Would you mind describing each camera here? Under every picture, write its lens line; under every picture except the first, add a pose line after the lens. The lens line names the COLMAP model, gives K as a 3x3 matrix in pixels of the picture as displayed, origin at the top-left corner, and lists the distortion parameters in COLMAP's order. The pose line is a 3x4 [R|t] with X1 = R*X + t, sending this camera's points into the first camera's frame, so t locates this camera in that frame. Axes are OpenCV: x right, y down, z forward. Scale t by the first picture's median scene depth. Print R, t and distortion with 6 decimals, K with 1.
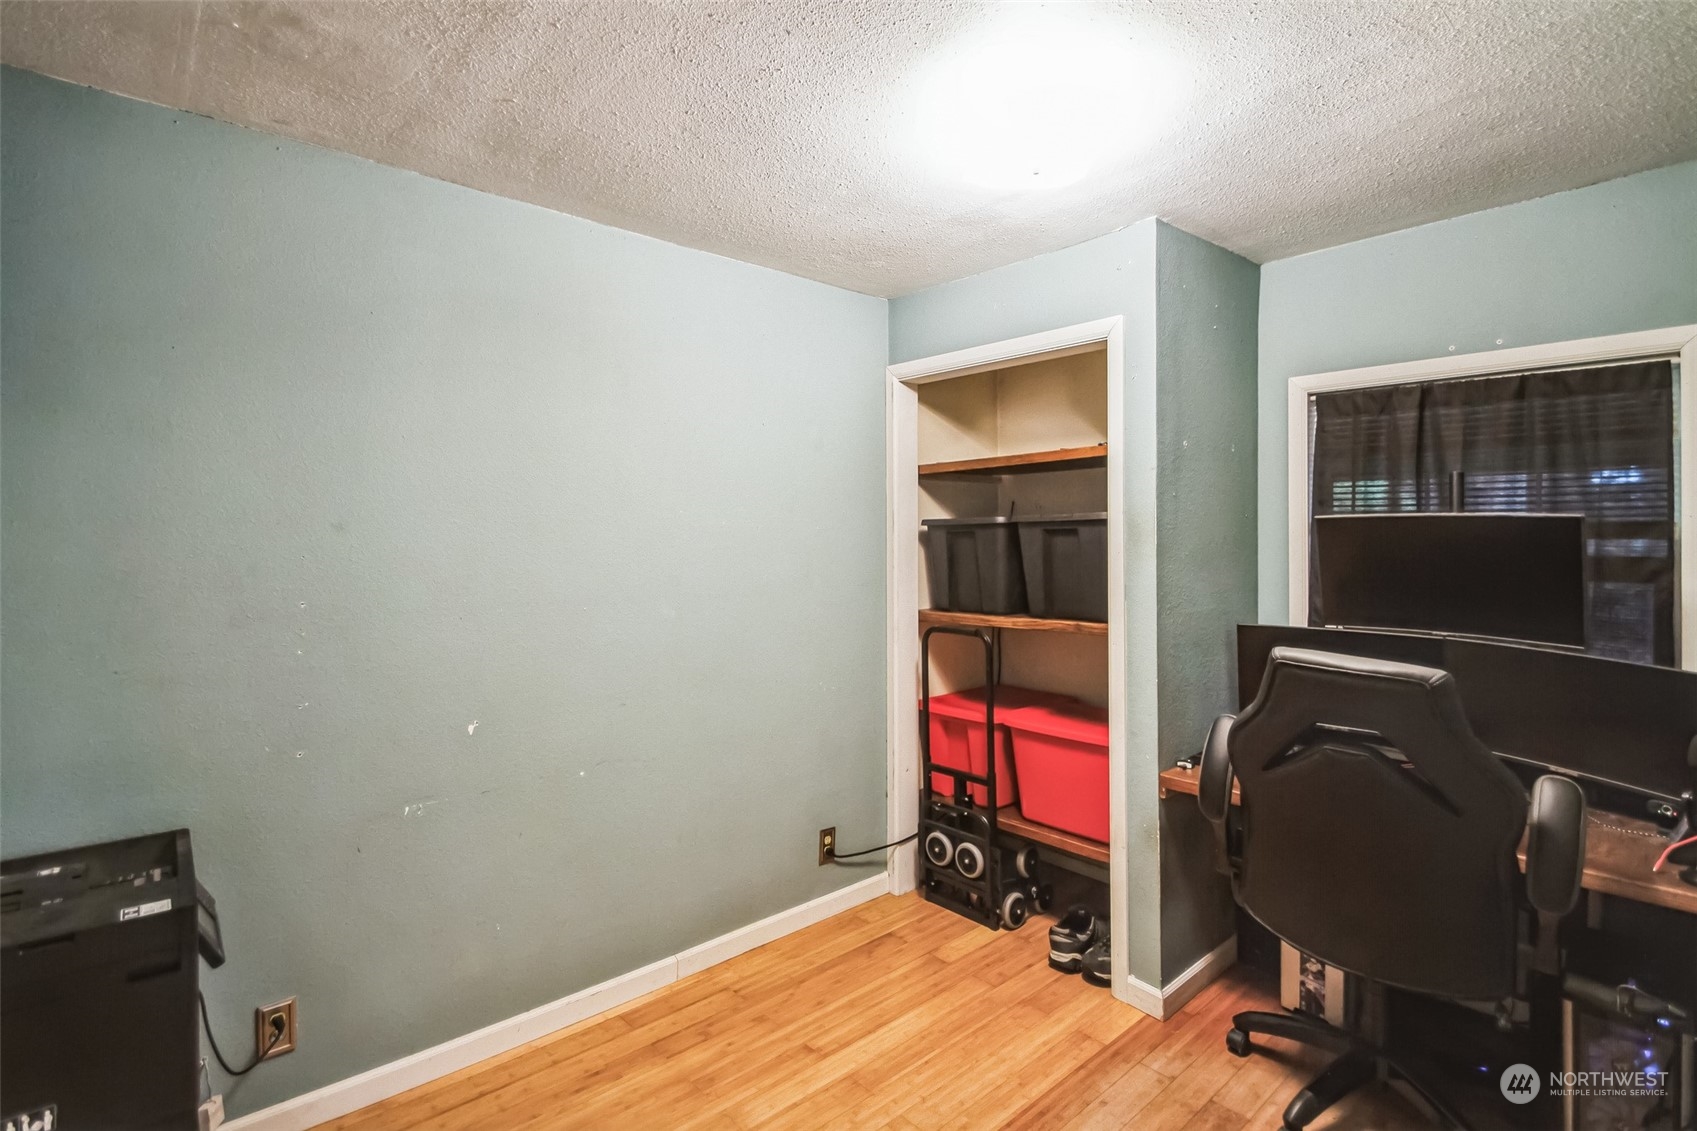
lens RADIAL K [[818.0, 0, 833.8], [0, 818.0, 536.3], [0, 0, 1]] dist [0.014930, -0.006796]
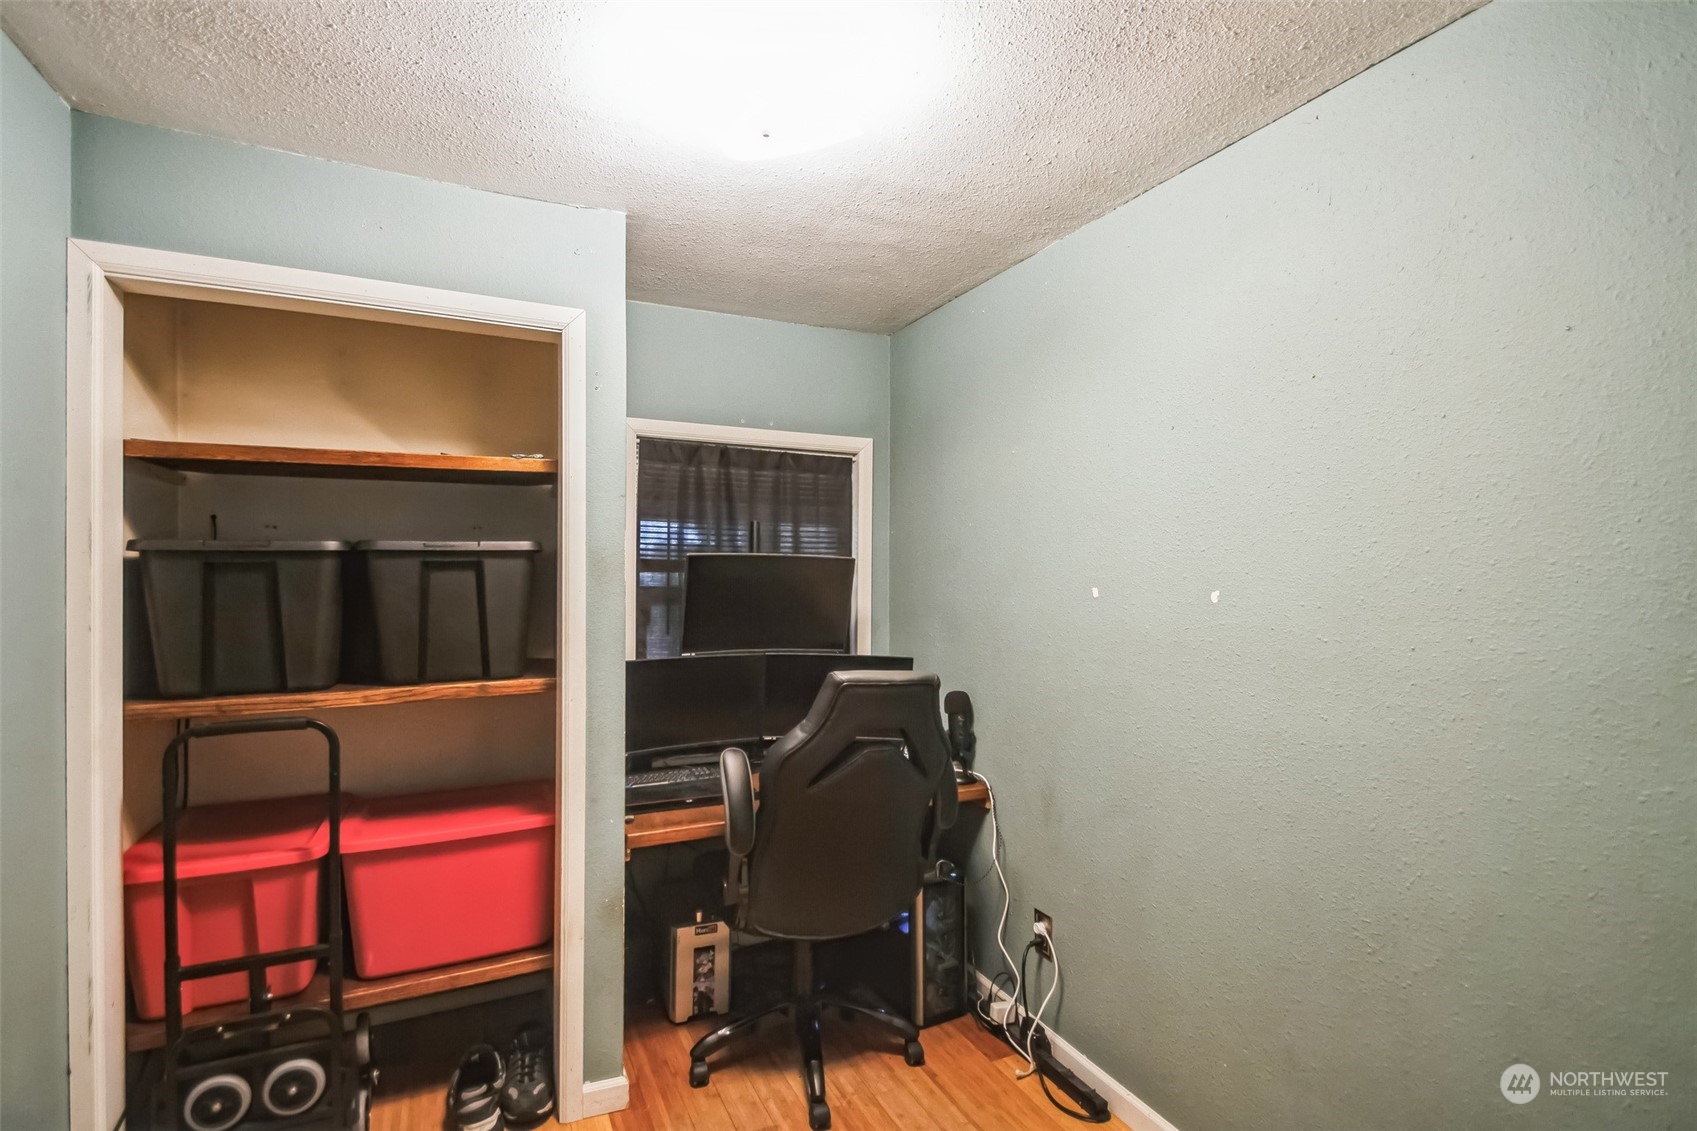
lens RADIAL K [[818.0, 0, 850.9], [0, 818.0, 572.9], [0, 0, 1]] dist [0.014930, -0.006796]
pose [[0.264973, -0.000404, 0.964256, -0.383196], [-0.004544, 0.999988, 0.001668, -0.001558], [-0.964245, -0.004823, 0.264968, 0.494676]]
